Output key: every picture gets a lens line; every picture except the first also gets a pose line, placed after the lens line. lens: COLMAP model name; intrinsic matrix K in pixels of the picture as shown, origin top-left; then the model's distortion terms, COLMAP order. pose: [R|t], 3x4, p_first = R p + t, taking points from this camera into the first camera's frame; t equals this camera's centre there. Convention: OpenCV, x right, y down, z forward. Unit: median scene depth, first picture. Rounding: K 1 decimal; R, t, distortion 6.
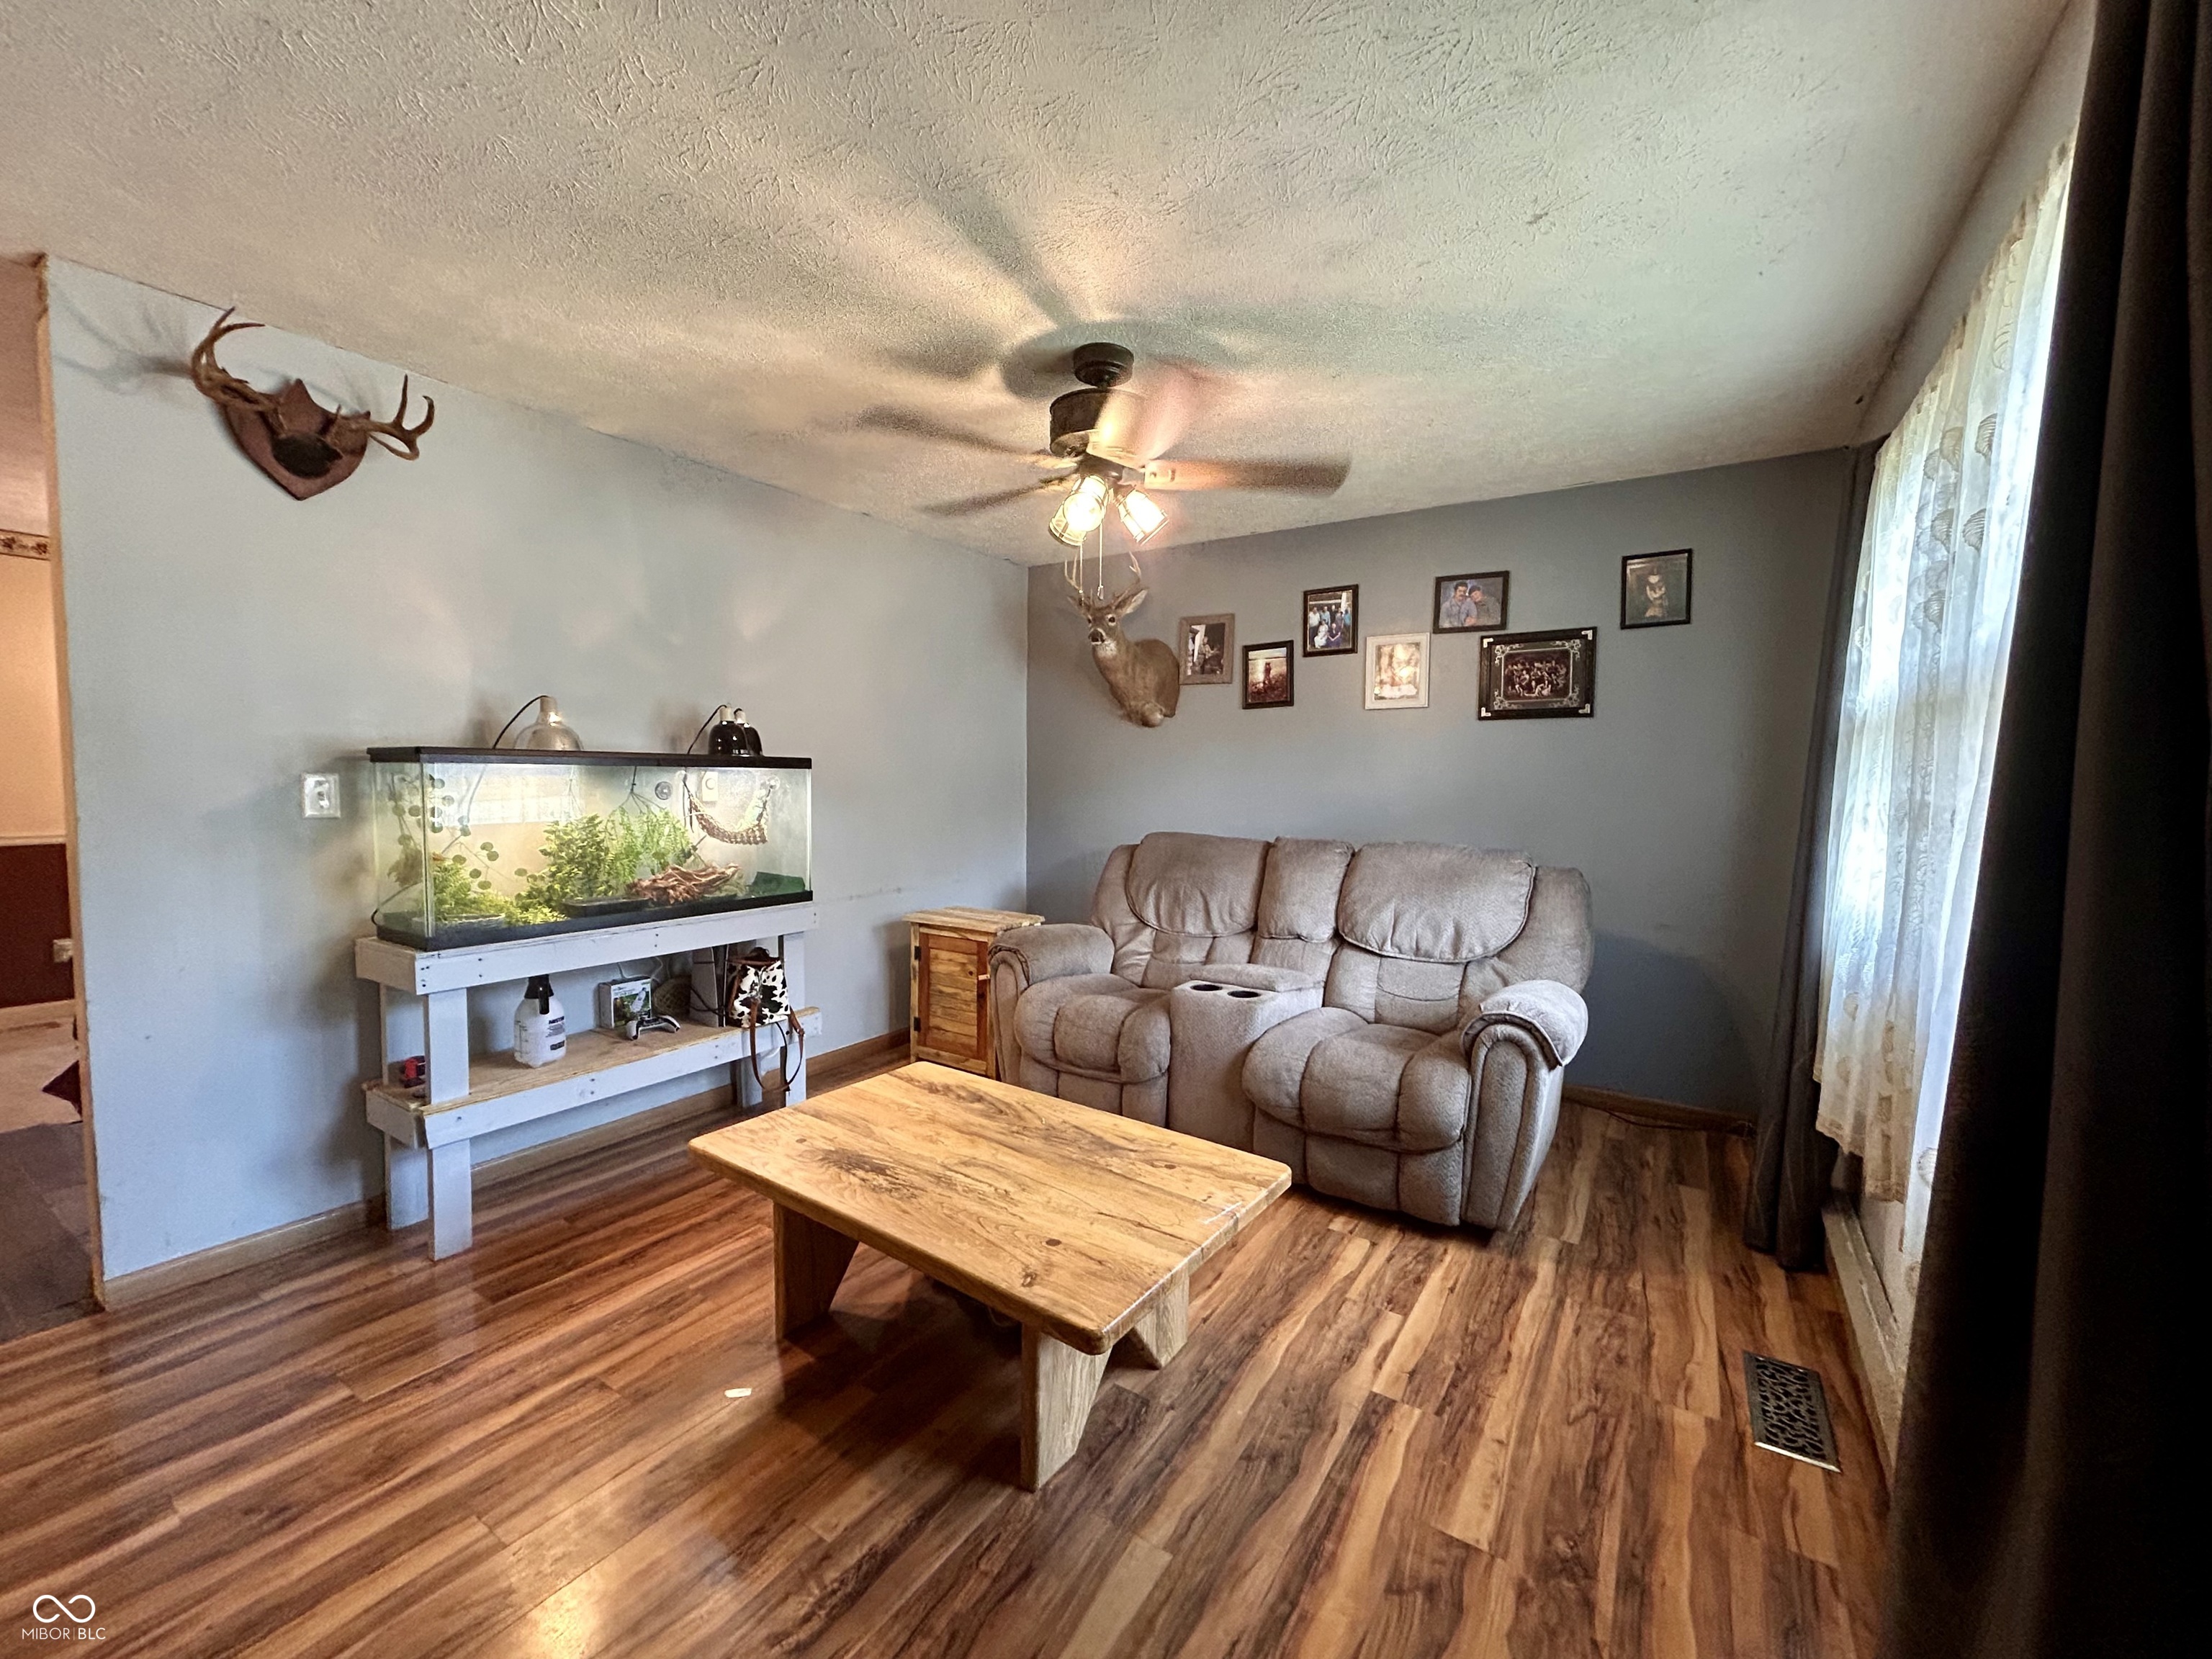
lens RADIAL K [[867.7, 0, 1125.3], [0, 867.7, 825.5], [0, 0, 1]] dist [-0.001242, -0.000197]
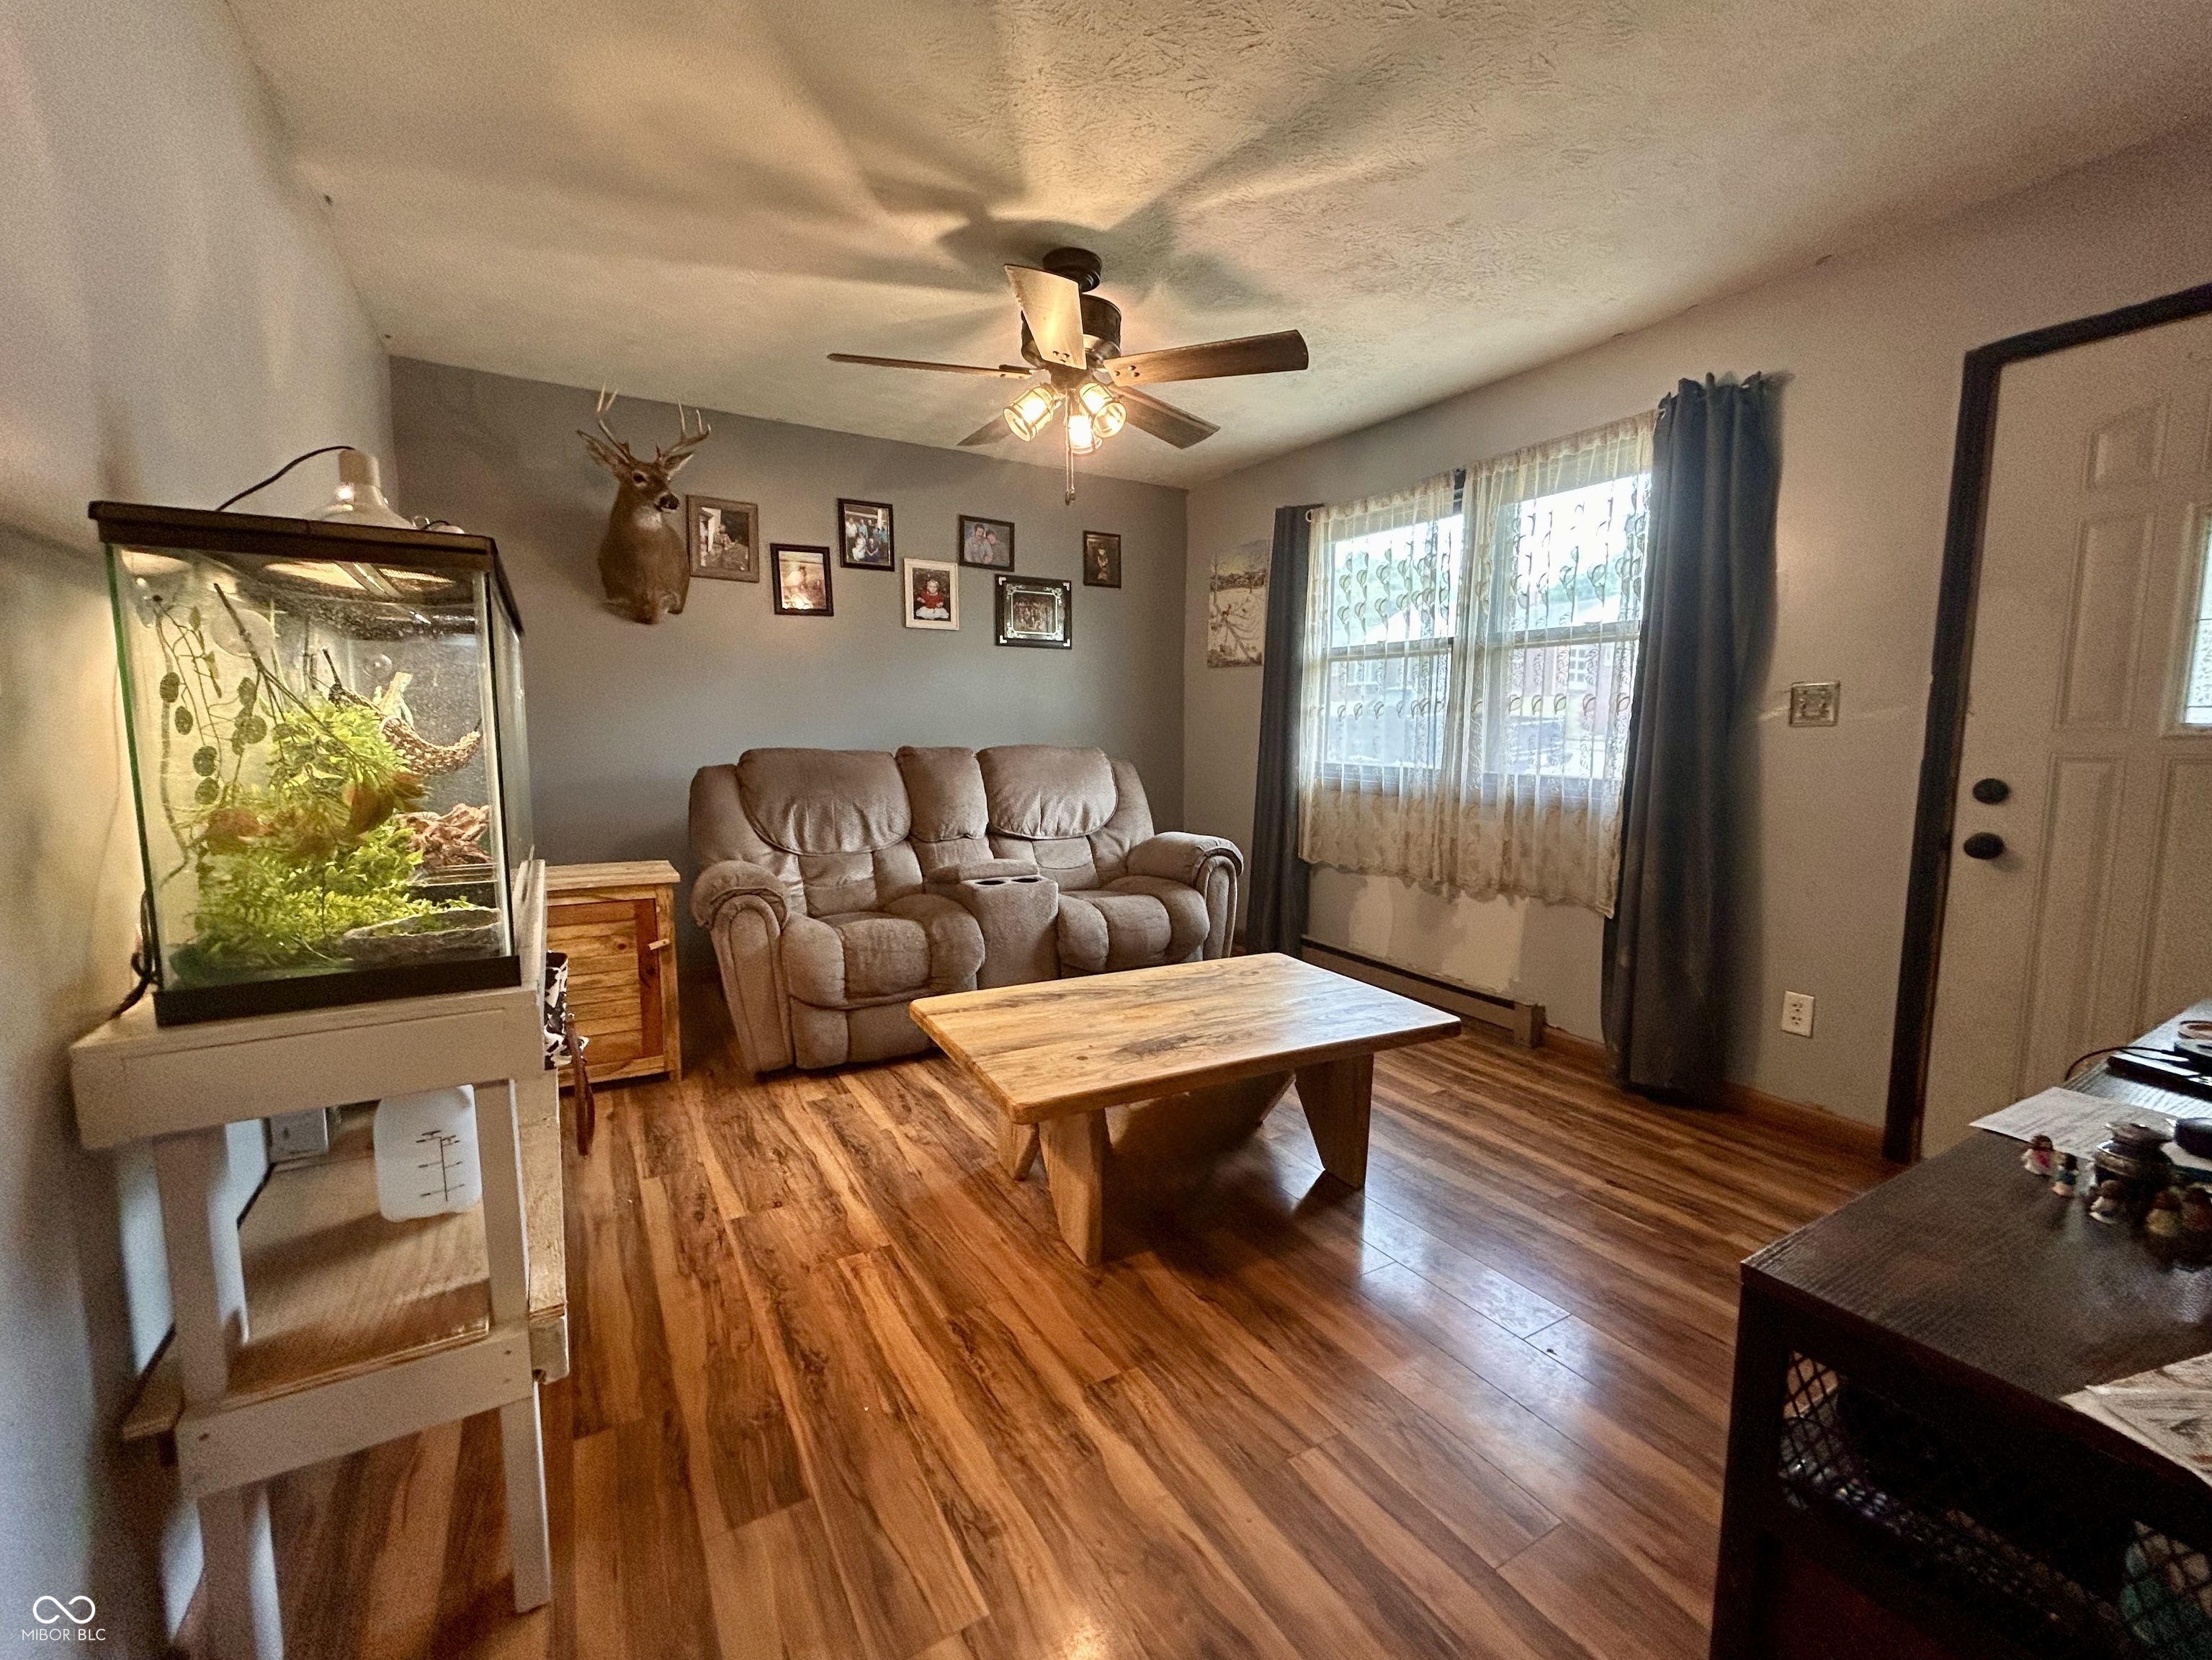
lens RADIAL K [[867.8, 0, 1125.3], [0, 867.8, 826.0], [0, 0, 1]] dist [-0.001242, -0.000197]
pose [[0.476685, -0.107460, 0.872481, -0.633207], [0.046899, 0.994196, 0.096827, 0.019936], [-0.877822, -0.005237, 0.478958, 0.297089]]
